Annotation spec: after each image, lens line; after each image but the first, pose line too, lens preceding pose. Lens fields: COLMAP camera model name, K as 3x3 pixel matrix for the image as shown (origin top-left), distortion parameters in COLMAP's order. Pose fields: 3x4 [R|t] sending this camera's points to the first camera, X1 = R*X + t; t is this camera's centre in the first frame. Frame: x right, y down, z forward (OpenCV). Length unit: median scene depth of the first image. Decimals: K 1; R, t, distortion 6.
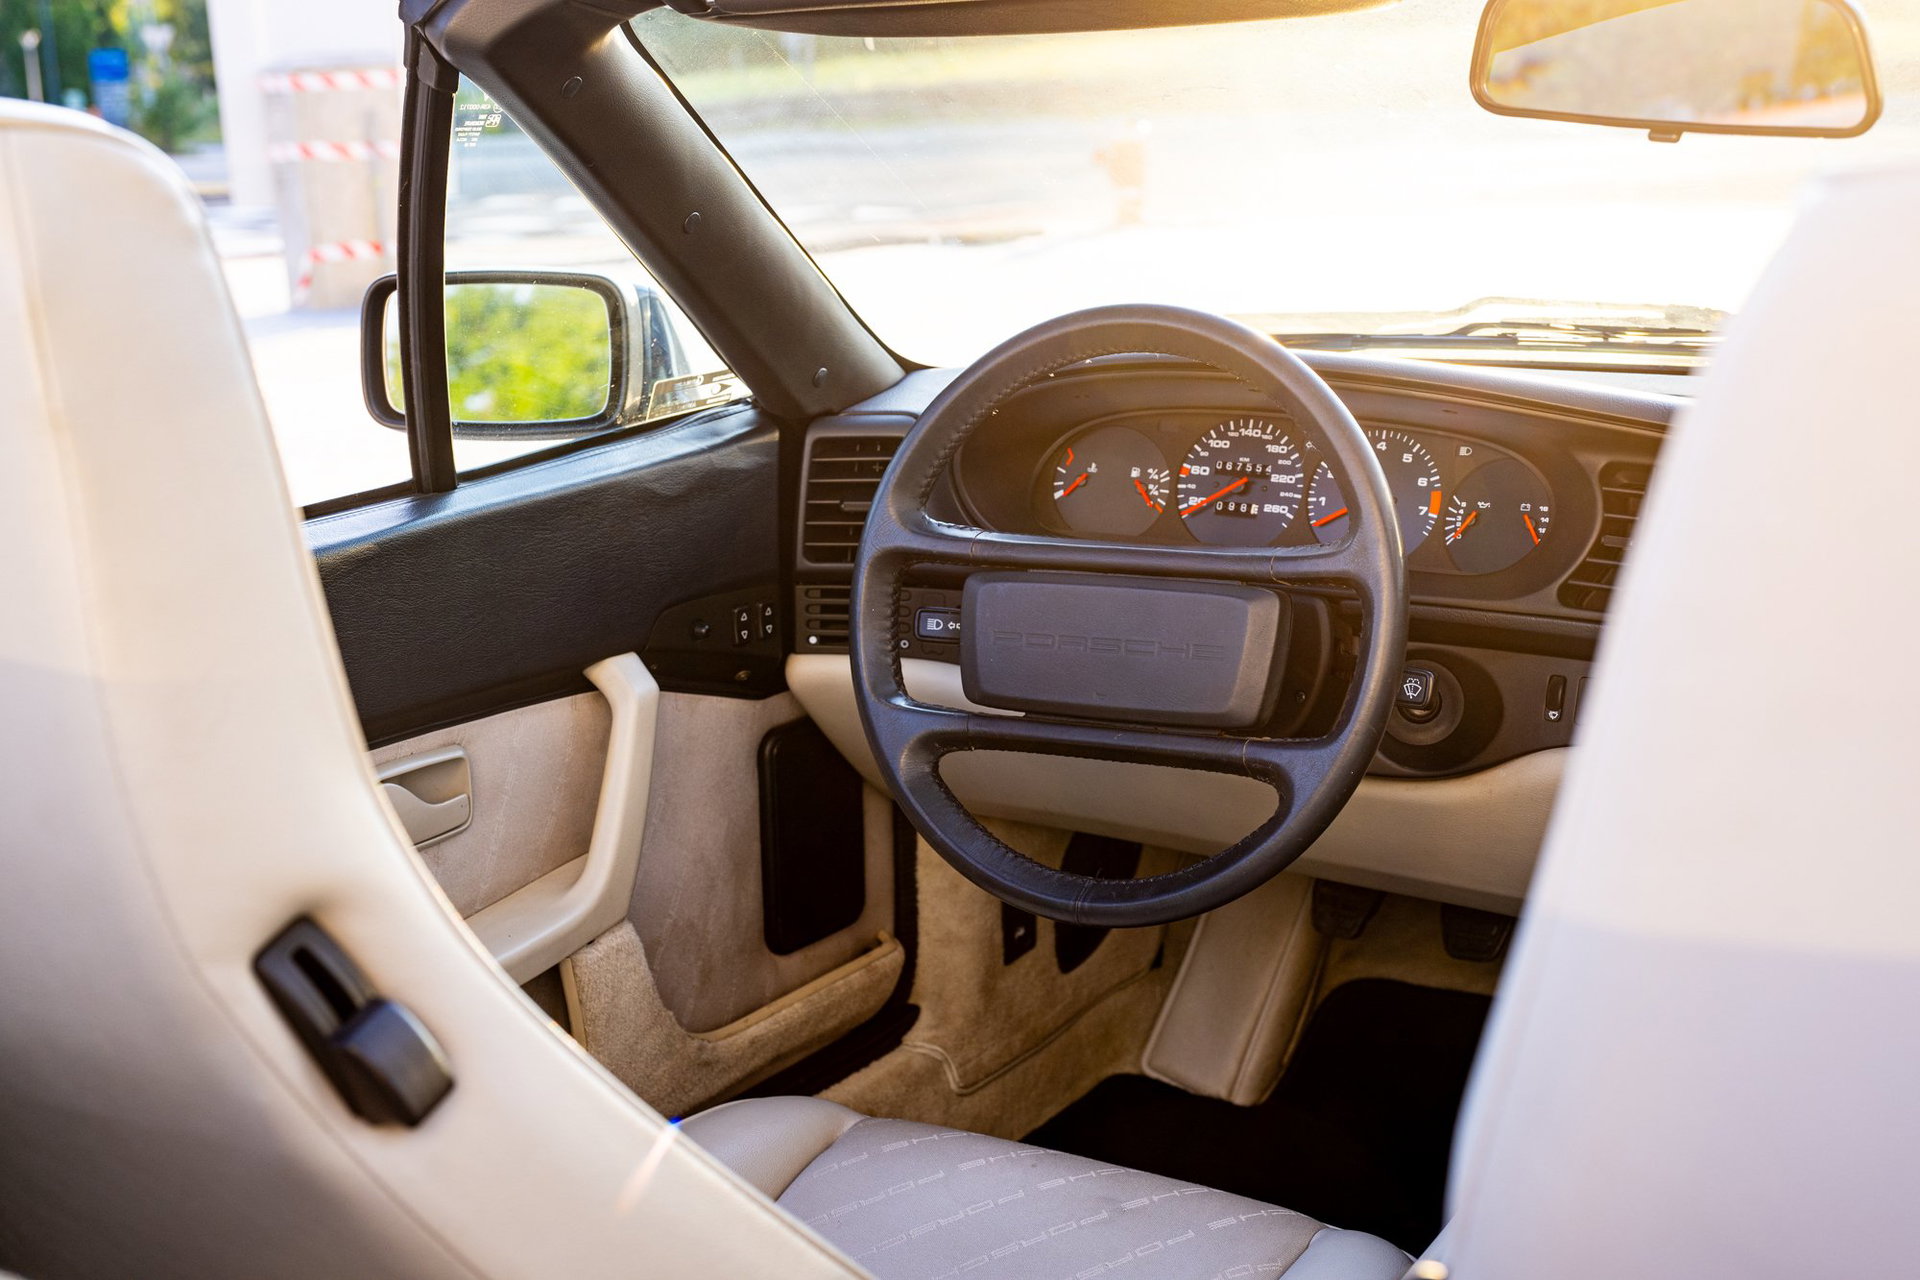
lens RADIAL K [[2788.3, 0, 960.0], [0, 2788.3, 640.0], [0, 0, 1]] dist [0.006179, 0.010601]
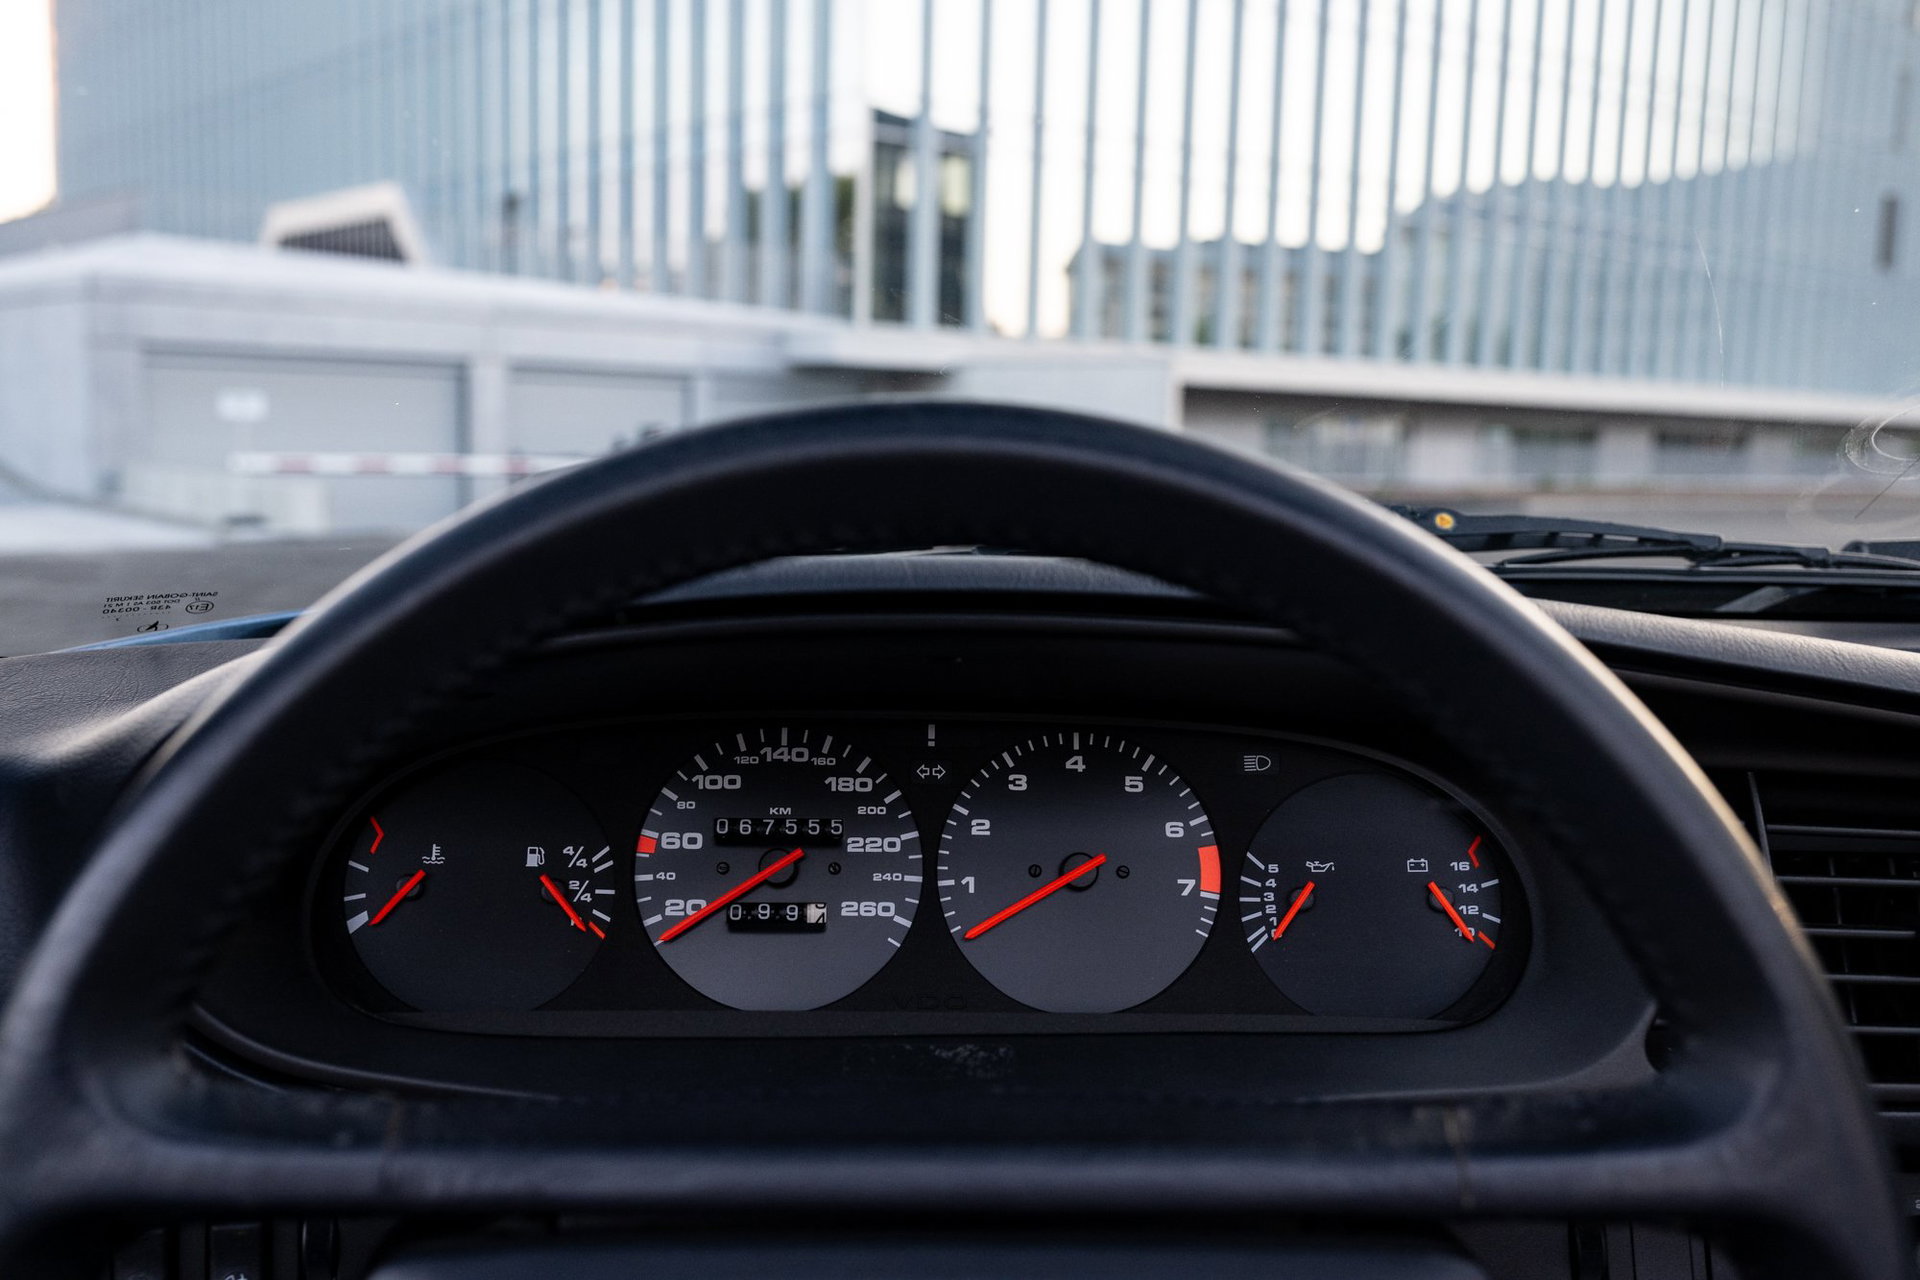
lens RADIAL K [[1813.0, 0, 960.0], [0, 1813.0, 640.0], [0, 0, 1]] dist [0.004601, -0.001444]
pose [[0.824519, -0.032226, 0.564916, -0.048677], [0.099477, 0.991083, -0.088655, -0.063232], [-0.557022, 0.129294, 0.820372, 0.722550]]
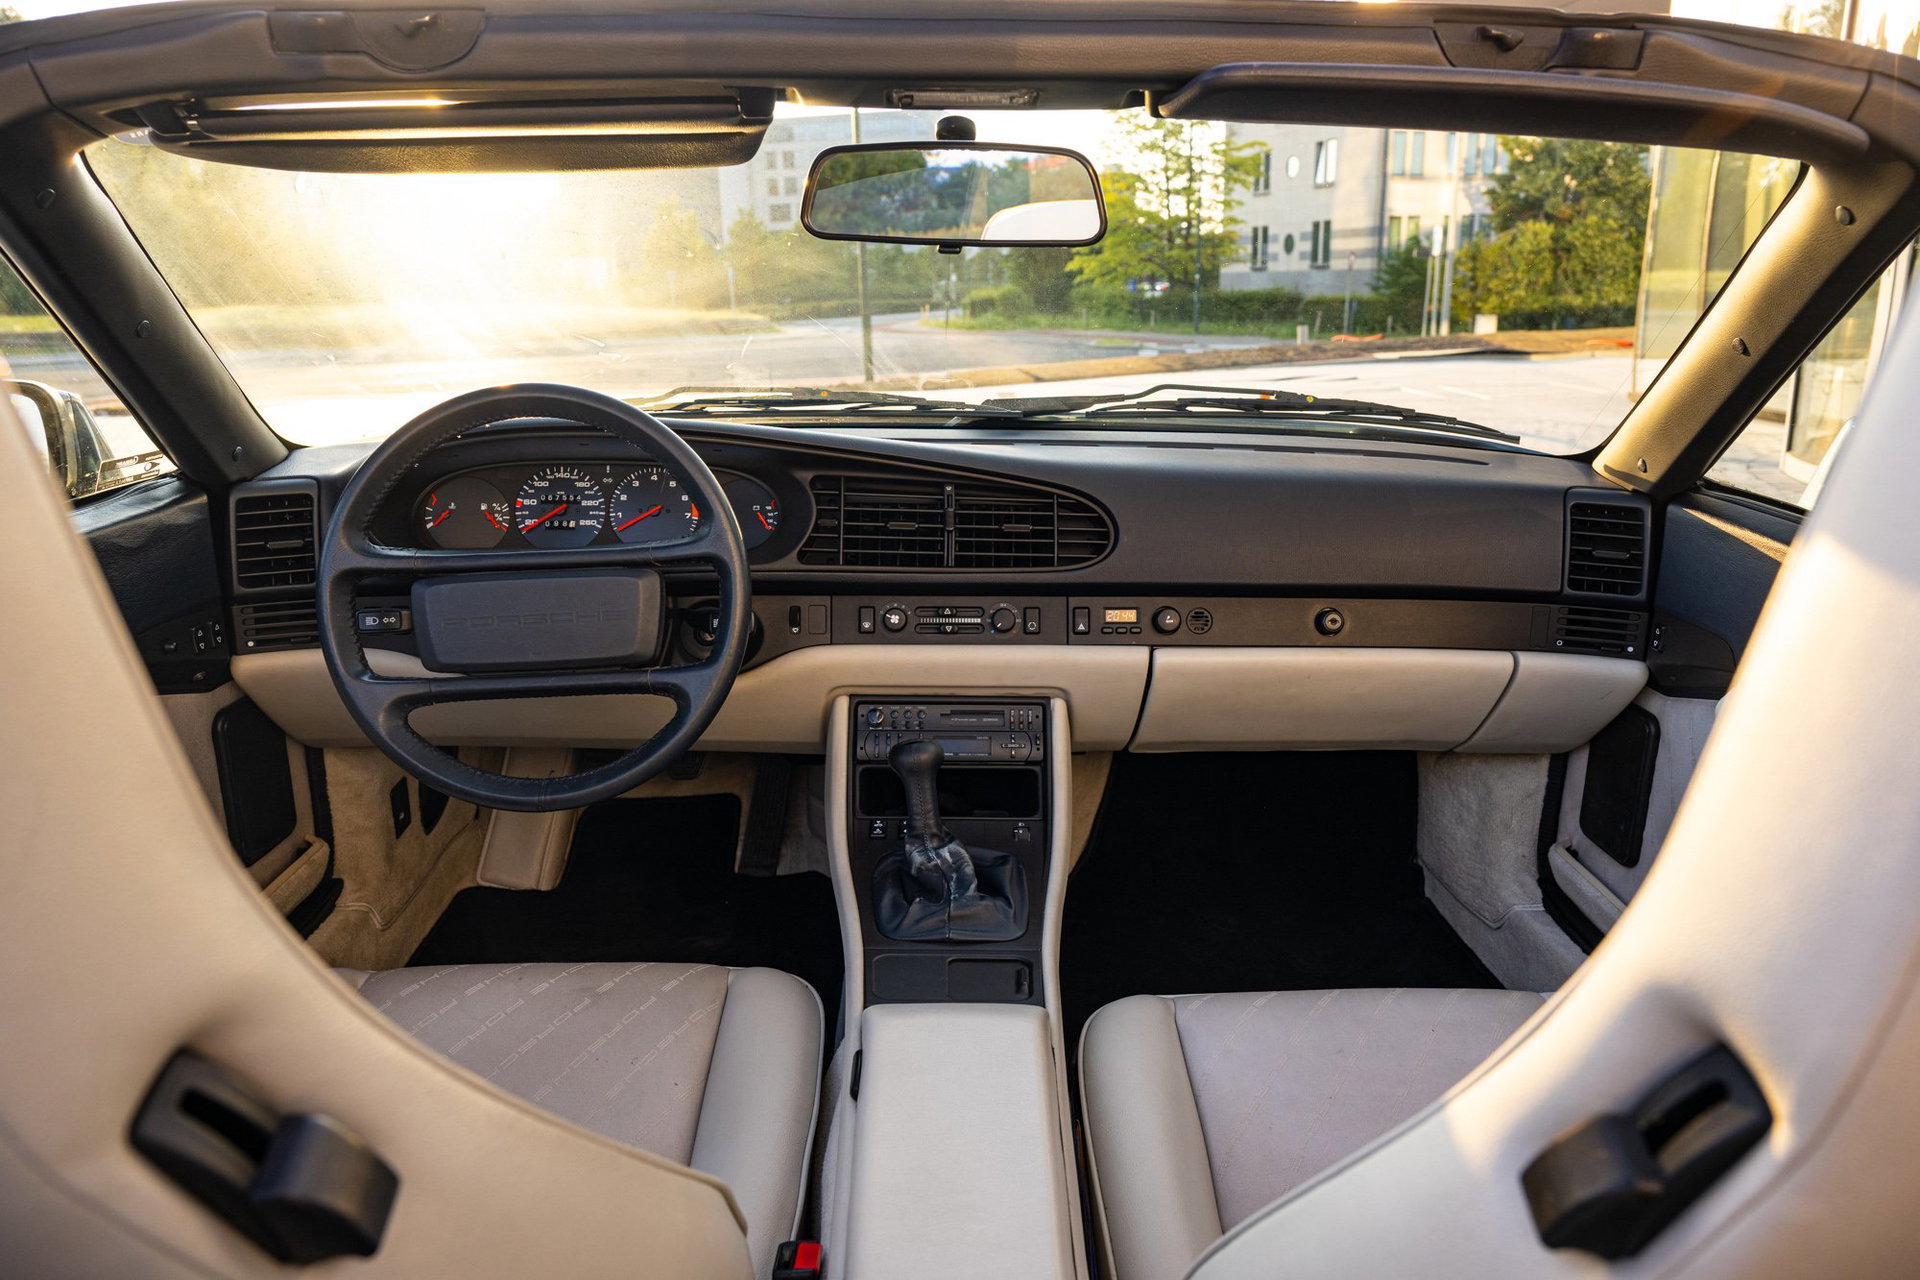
lens RADIAL K [[1275.4, 0, 960.0], [0, 1275.4, 640.0], [0, 0, 1]] dist [-0.000451, -0.000945]
pose [[0.824961, -0.126586, 0.550831, -0.116825], [0.106448, 0.991953, 0.068538, -0.008279], [-0.555074, 0.002094, 0.831798, 0.284822]]
